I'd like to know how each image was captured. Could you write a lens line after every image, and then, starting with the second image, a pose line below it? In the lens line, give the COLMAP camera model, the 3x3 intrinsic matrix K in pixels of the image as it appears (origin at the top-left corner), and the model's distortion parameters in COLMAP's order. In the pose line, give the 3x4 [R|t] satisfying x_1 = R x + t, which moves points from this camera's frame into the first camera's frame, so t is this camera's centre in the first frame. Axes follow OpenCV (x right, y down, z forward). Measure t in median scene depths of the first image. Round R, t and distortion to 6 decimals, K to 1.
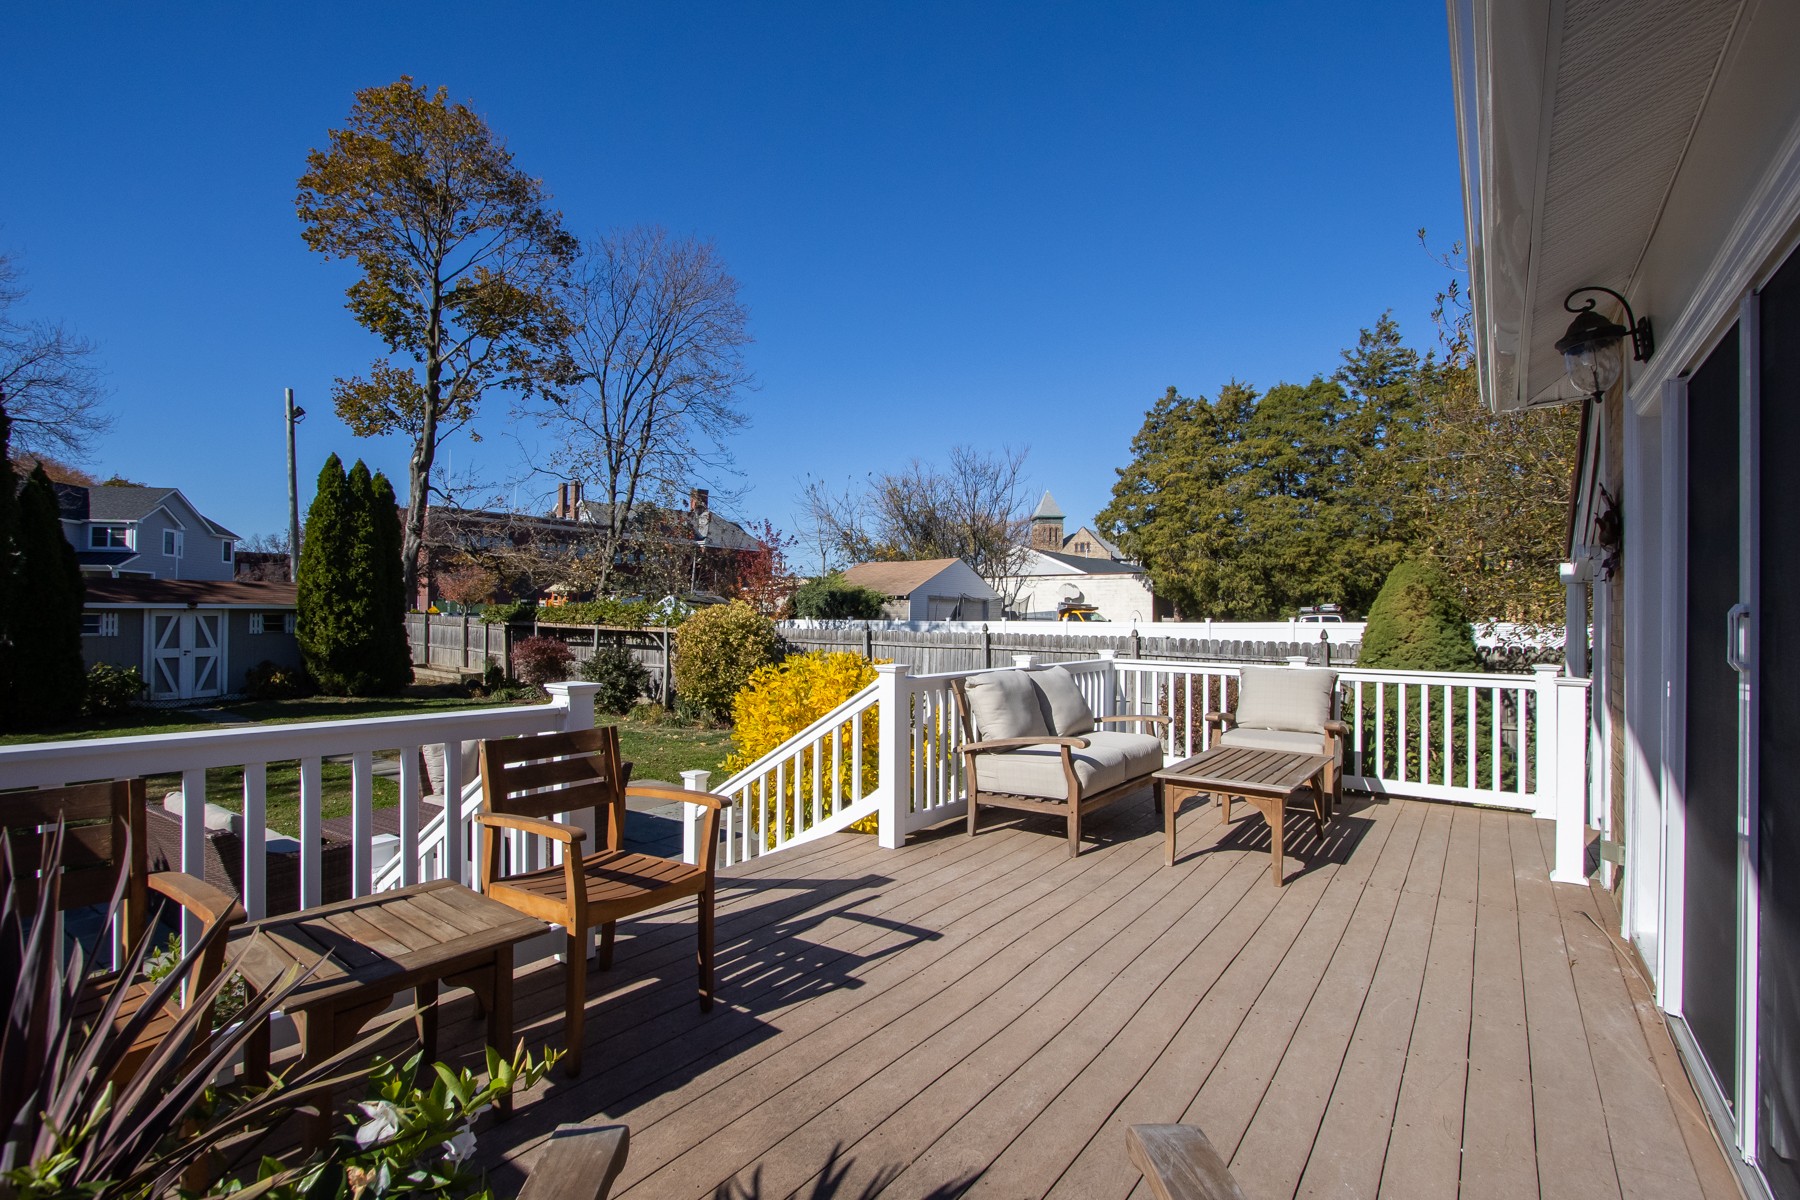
lens RADIAL K [[837.0, 0, 898.7], [0, 837.0, 617.1], [0, 0, 1]] dist [-0.021087, 0.000429]
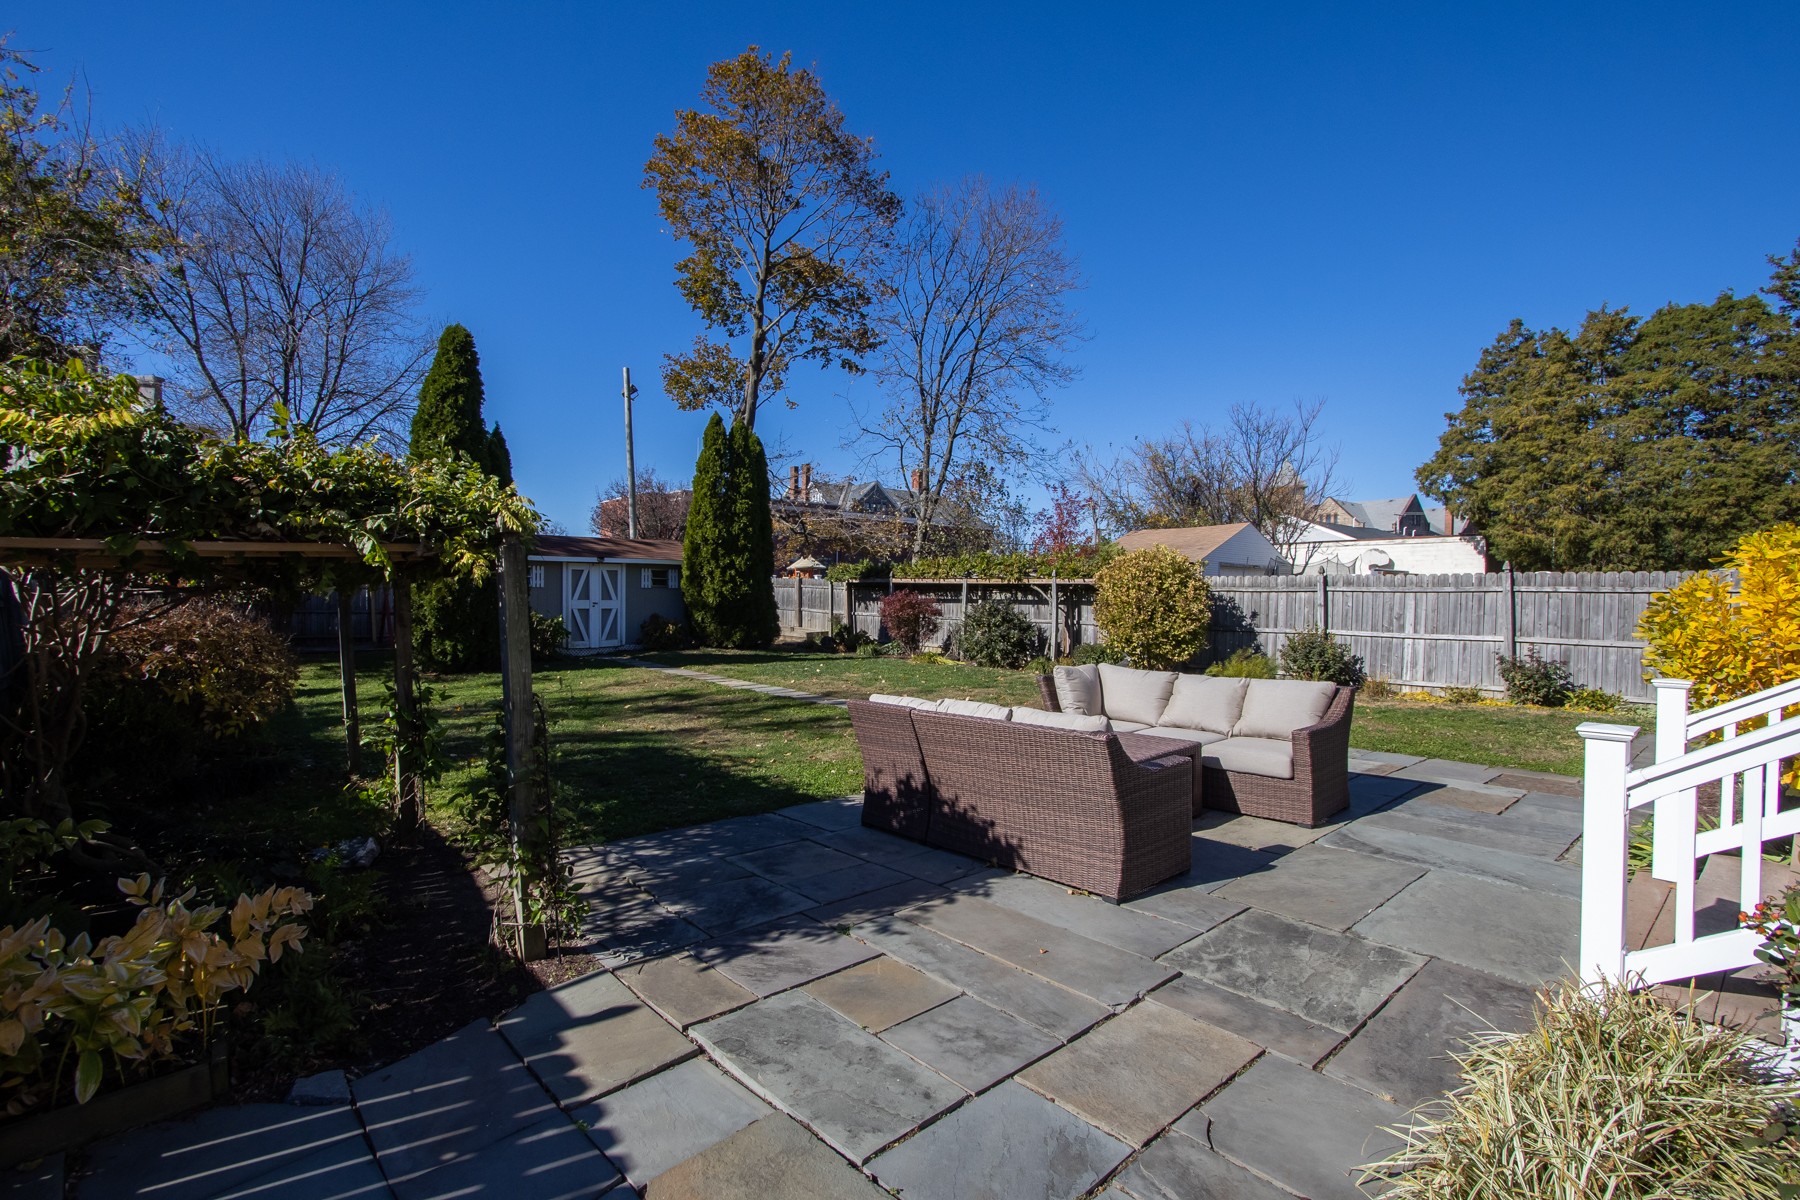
lens RADIAL K [[837.0, 0, 901.9], [0, 837.0, 604.3], [0, 0, 1]] dist [-0.021087, 0.000429]
pose [[0.975564, 0.001738, -0.219708, -0.138371], [-0.000636, 0.999987, 0.005086, 0.021277], [0.219714, -0.004822, 0.975552, 0.023396]]
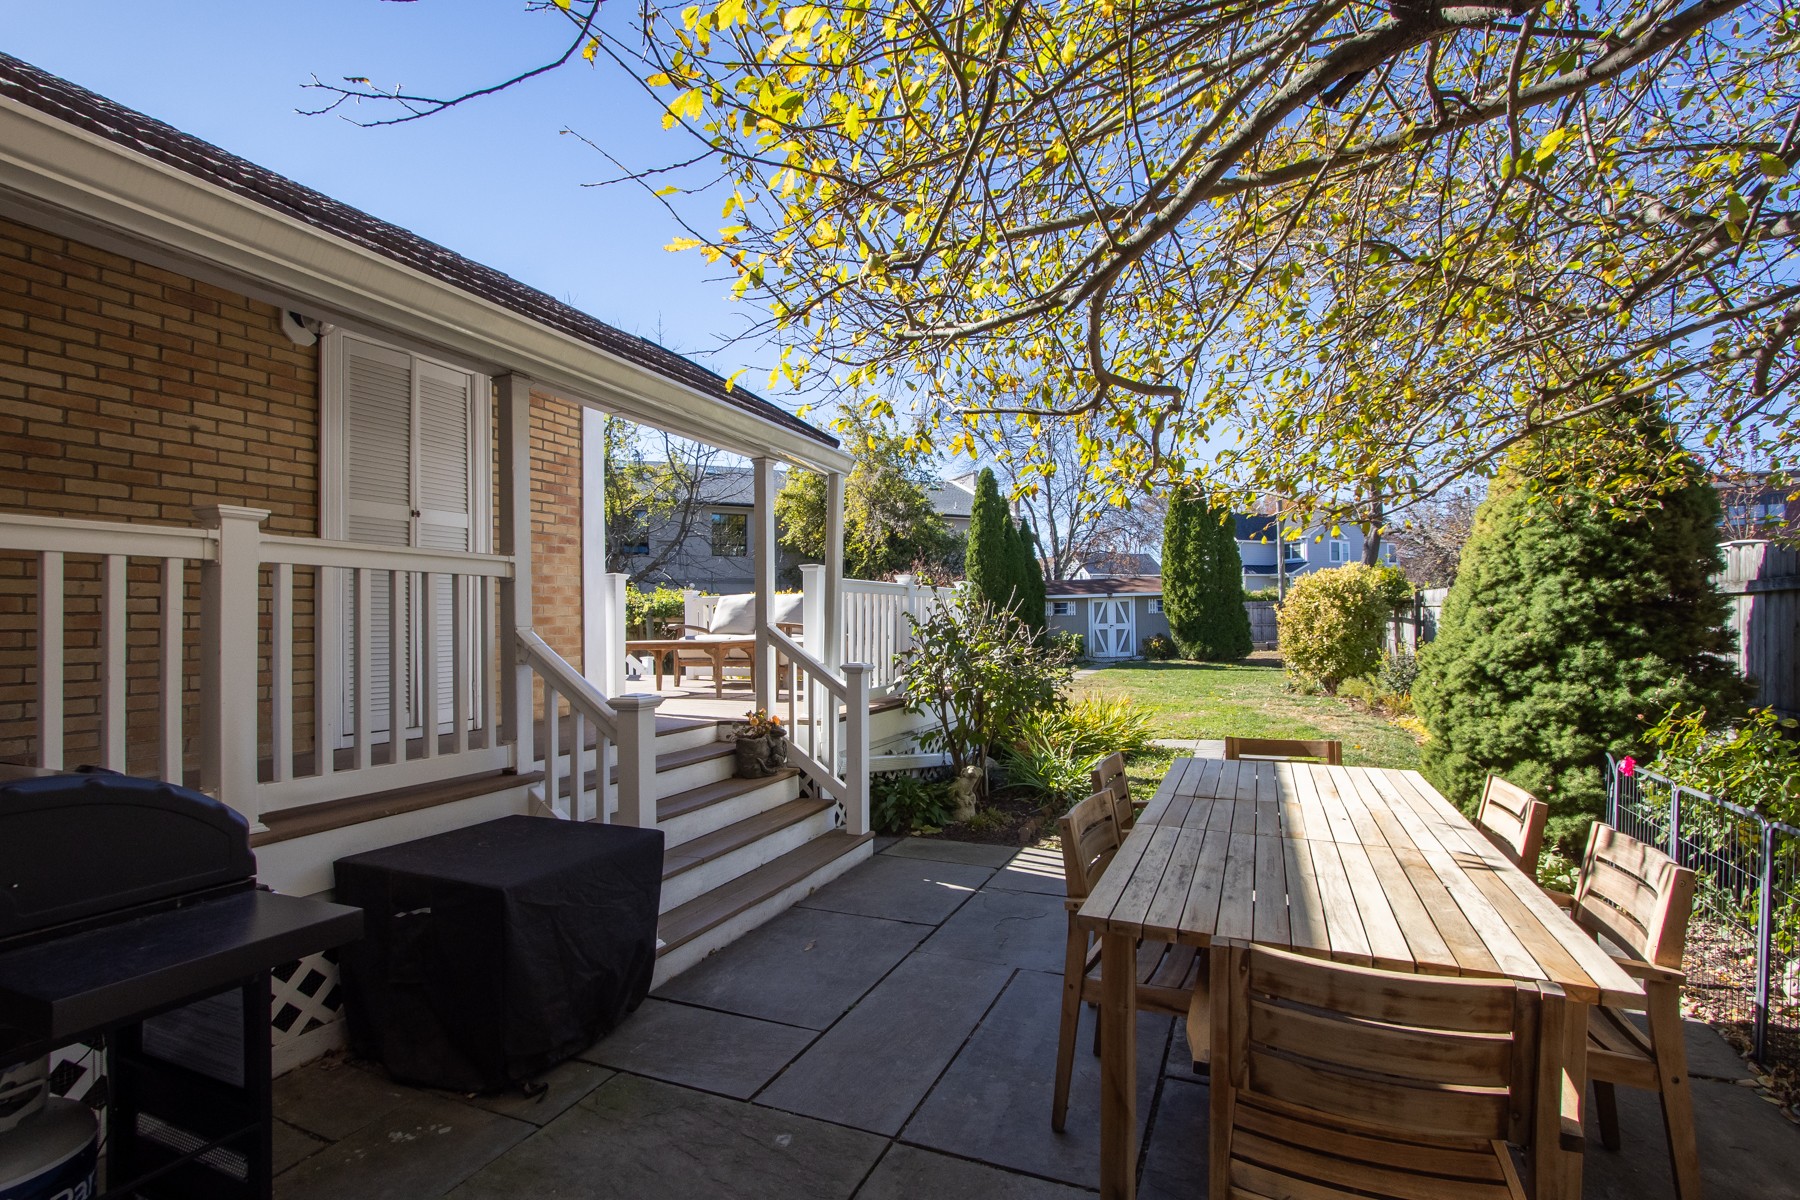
lens RADIAL K [[837.0, 0, 897.7], [0, 837.0, 614.4], [0, 0, 1]] dist [-0.021087, 0.000429]
pose [[0.204743, -0.019025, -0.978631, 0.310238], [0.015339, 0.999751, -0.016227, 0.022891], [0.978696, -0.011689, 0.204984, 0.173681]]
